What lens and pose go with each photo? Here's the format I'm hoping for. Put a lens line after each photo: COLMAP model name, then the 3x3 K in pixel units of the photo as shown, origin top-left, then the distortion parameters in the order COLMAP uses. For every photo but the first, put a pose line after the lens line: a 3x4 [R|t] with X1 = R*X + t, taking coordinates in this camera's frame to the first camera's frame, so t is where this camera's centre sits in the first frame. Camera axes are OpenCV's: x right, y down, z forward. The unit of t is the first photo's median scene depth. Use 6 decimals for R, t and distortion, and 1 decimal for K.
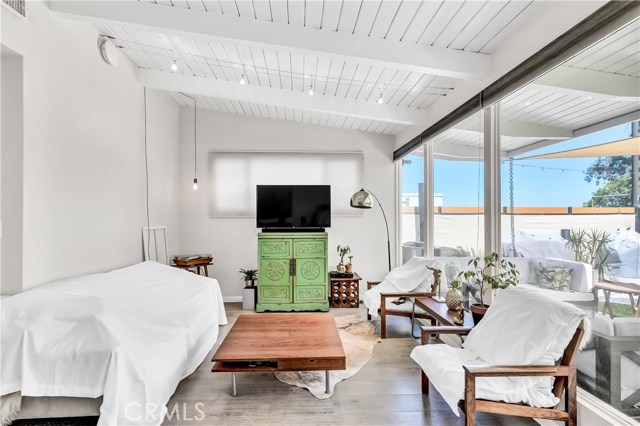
lens RADIAL K [[295.5, 0, 312.4], [0, 295.5, 217.7], [0, 0, 1]] dist [0.000328, -0.000290]
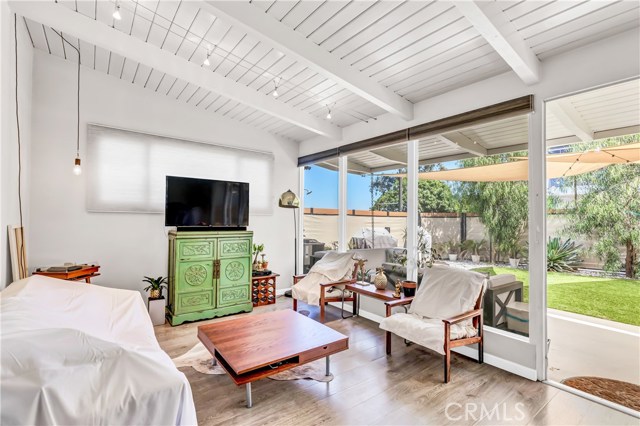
lens RADIAL K [[297.5, 0, 321.8], [0, 297.5, 214.6], [0, 0, 1]] dist [0.004428, 0.000108]
pose [[0.816185, 0.023339, 0.577319, -0.337023], [-0.020426, 0.999725, -0.011539, 0.001884], [-0.577429, -0.002374, 0.816437, 0.055275]]
